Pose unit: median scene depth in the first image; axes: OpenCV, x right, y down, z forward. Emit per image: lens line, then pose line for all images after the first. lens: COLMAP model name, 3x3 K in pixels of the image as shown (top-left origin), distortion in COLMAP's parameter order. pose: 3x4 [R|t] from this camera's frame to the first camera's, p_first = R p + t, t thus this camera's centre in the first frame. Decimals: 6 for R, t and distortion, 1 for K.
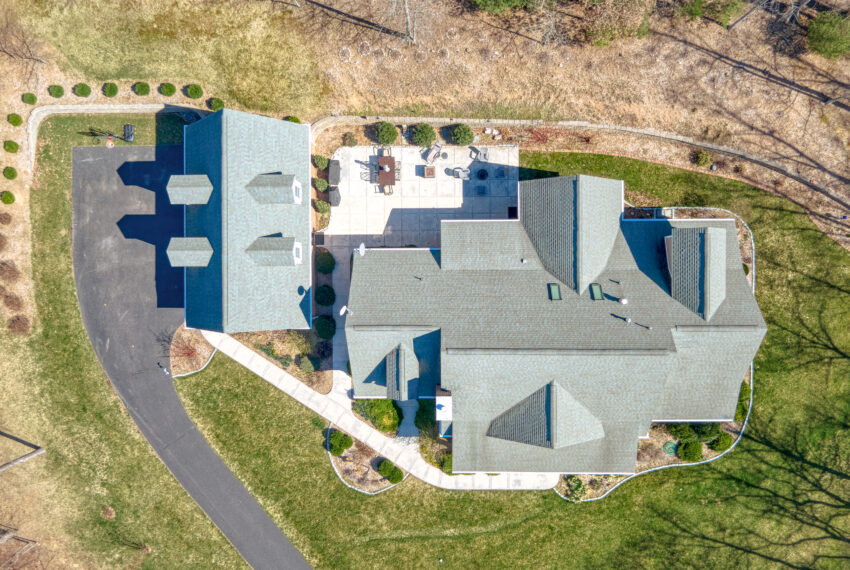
lens RADIAL K [[584.8, 0, 425.0], [0, 584.8, 285.0], [0, 0, 1]] dist [0.008715, -0.082987]
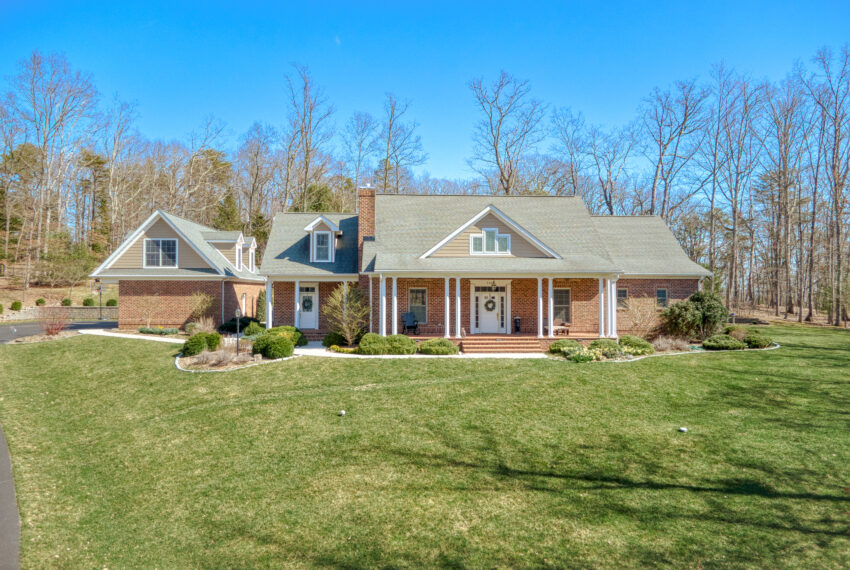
lens RADIAL K [[583.5, 0, 424.8], [0, 583.5, 290.3], [0, 0, 1]] dist [0.007540, -0.086271]
pose [[0.997655, 0.034470, 0.059122, 0.060989], [0.059889, -0.021643, -0.997970, 0.938936], [-0.033121, 0.999171, -0.023657, 0.947909]]
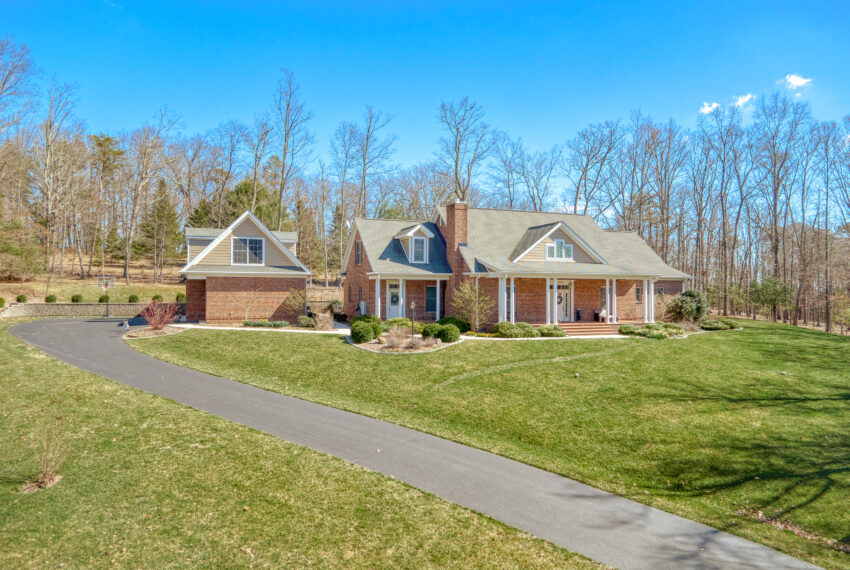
lens RADIAL K [[583.5, 0, 424.8], [0, 583.5, 290.3], [0, 0, 1]] dist [0.007540, -0.086271]
pose [[0.929670, 0.037836, 0.366445, -0.354583], [0.367243, -0.016658, -0.929976, 1.006716], [-0.029082, 0.999145, -0.029382, 0.965352]]
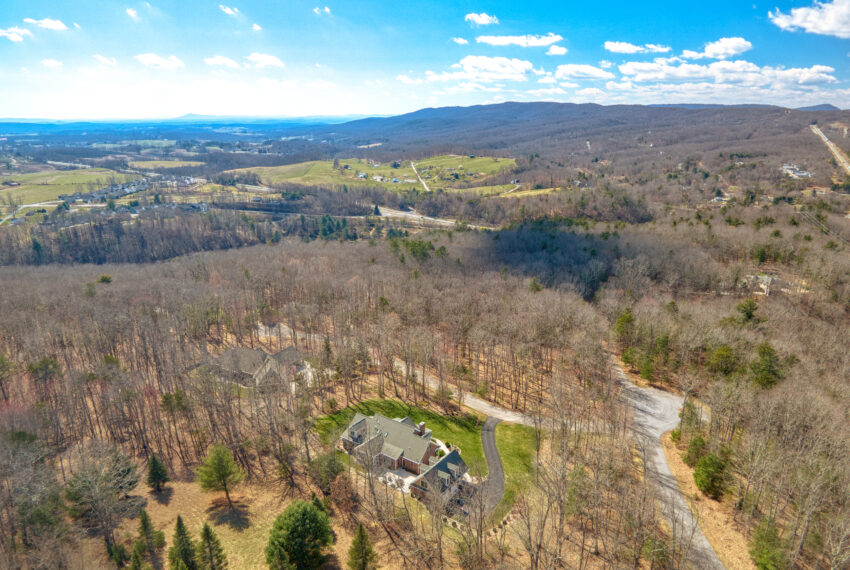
lens RADIAL K [[583.5, 0, 424.8], [0, 583.5, 290.3], [0, 0, 1]] dist [0.007540, -0.086271]
pose [[-0.810673, -0.138303, 0.568930, -1.938541], [0.584459, -0.249048, 0.772258, -2.413021], [0.034886, 0.958565, 0.282729, -1.020330]]
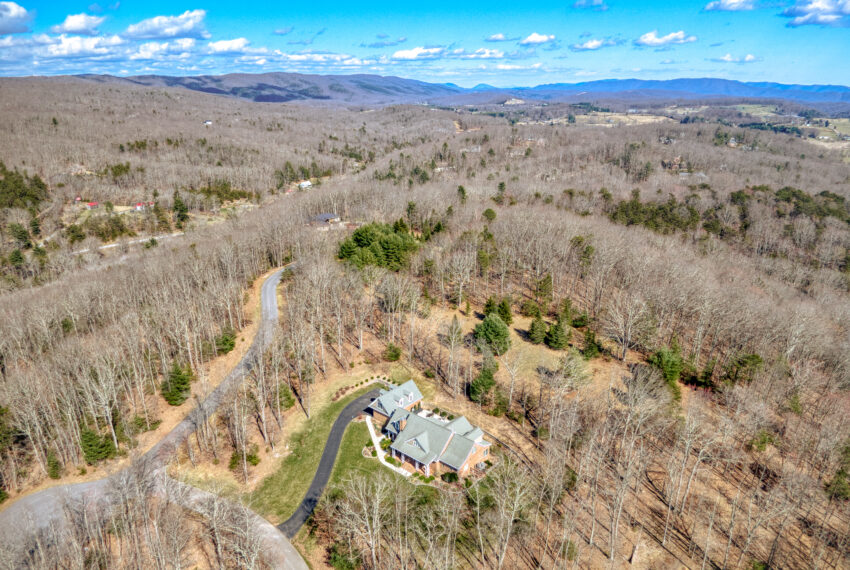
lens RADIAL K [[584.8, 0, 425.0], [0, 584.8, 285.0], [0, 0, 1]] dist [0.008715, -0.082987]
pose [[0.751665, 0.231789, -0.617474, 2.053530], [-0.659381, 0.243198, -0.711387, 2.325836], [-0.014723, 0.941875, 0.335641, -1.089159]]
